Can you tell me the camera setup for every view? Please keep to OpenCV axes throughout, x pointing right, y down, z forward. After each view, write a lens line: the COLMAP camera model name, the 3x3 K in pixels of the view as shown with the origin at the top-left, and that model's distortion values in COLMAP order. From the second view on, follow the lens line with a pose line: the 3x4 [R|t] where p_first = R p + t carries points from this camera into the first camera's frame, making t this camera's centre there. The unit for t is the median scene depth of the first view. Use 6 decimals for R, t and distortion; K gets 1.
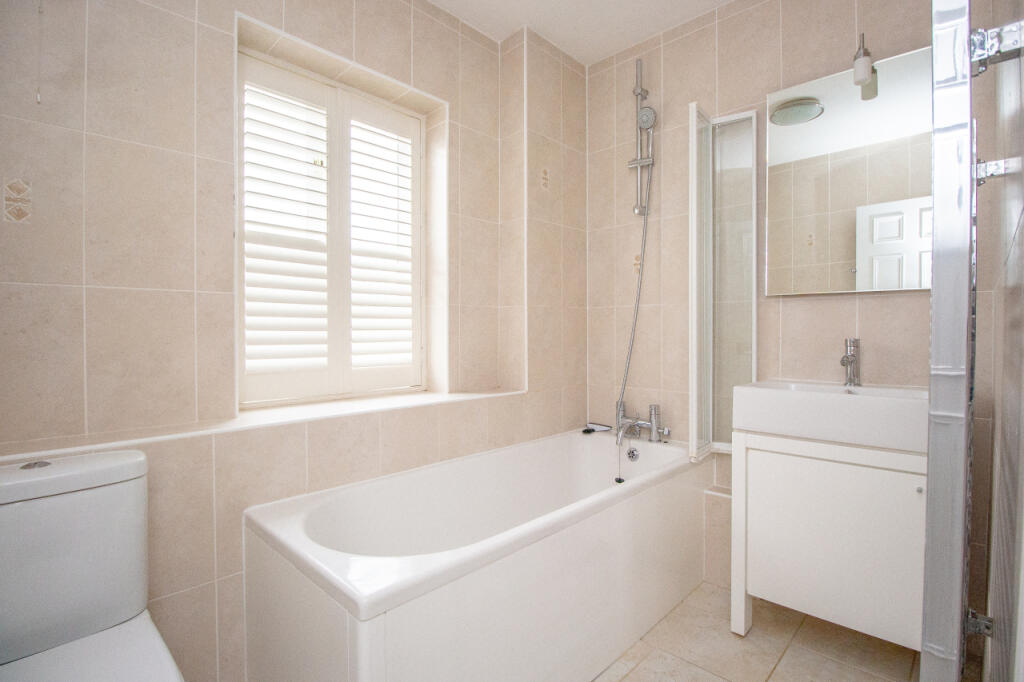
lens RADIAL K [[486.5, 0, 513.5], [0, 486.5, 341.9], [0, 0, 1]] dist [-0.000756, -0.005631]
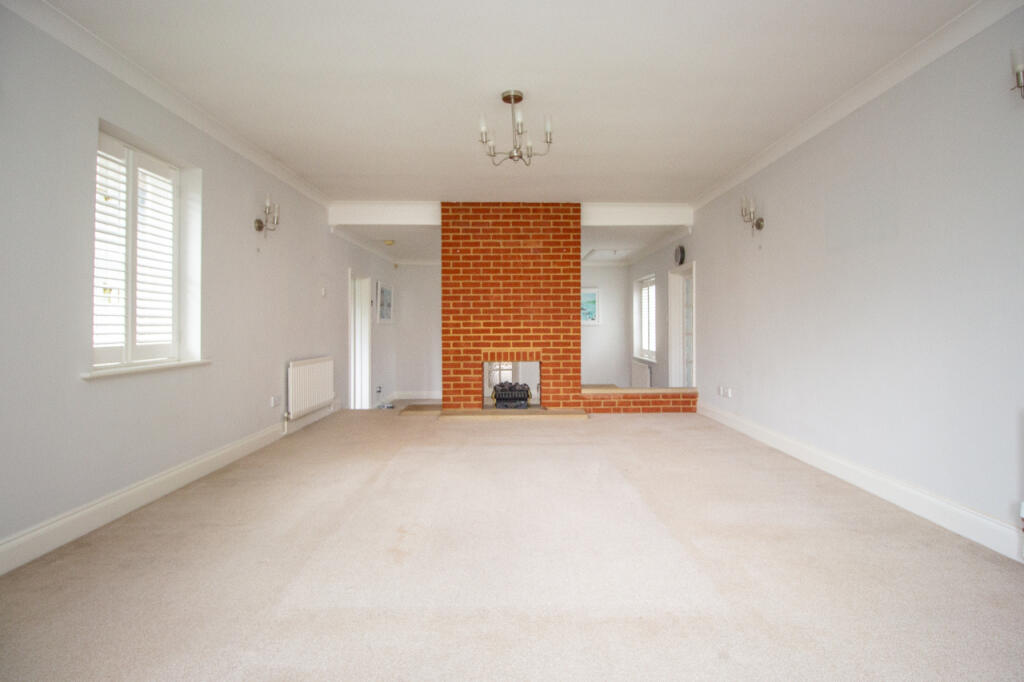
lens RADIAL K [[486.5, 0, 510.7], [0, 486.5, 334.9], [0, 0, 1]] dist [-0.000756, -0.005631]
pose [[0.732467, -0.005856, 0.680778, -0.491286], [-0.001093, 0.999952, 0.009778, 0.011862], [-0.680802, -0.007906, 0.732425, -0.746608]]
